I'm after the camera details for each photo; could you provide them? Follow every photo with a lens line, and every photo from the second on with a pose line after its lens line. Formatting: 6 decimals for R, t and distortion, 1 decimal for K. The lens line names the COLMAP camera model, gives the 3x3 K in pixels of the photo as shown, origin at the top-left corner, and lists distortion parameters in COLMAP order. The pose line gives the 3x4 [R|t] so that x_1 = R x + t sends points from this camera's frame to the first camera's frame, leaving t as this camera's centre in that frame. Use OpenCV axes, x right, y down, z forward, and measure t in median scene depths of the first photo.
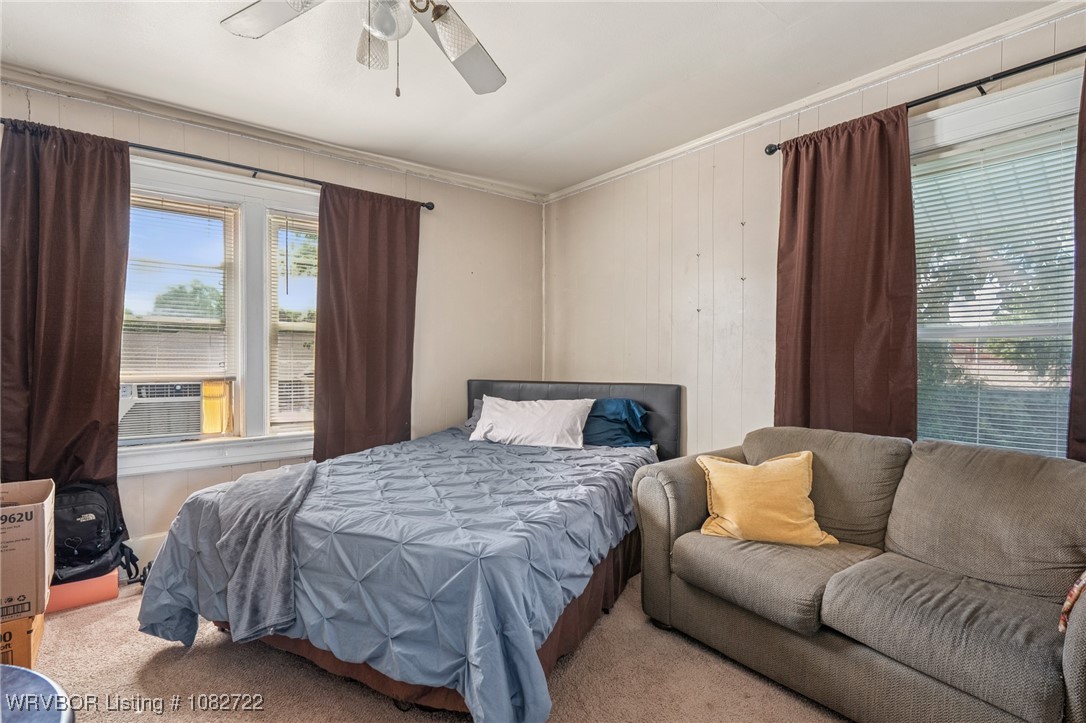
lens RADIAL K [[526.8, 0, 541.2], [0, 526.8, 363.8], [0, 0, 1]] dist [-0.000442, 0.000205]
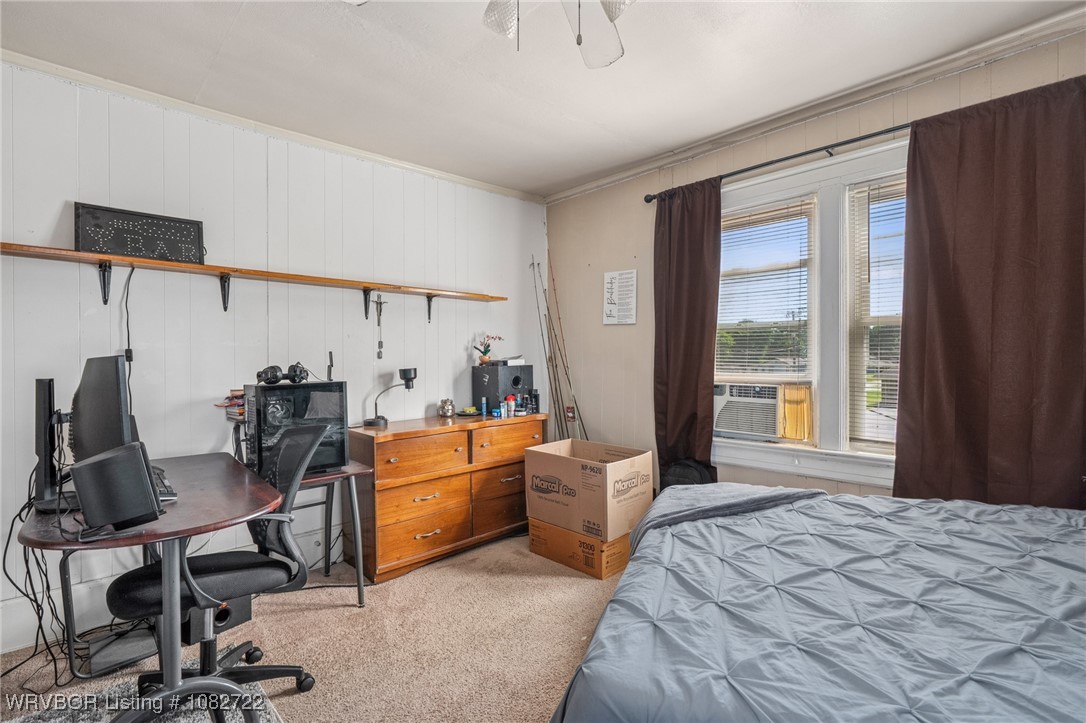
lens RADIAL K [[510.7, 0, 544.7], [0, 510.7, 358.5], [0, 0, 1]] dist [-0.003237, -0.000351]
pose [[0.098521, -0.006665, -0.995113, 0.271407], [-0.004262, 0.999966, -0.007119, -0.007226], [0.995126, 0.004943, 0.098489, 0.464424]]
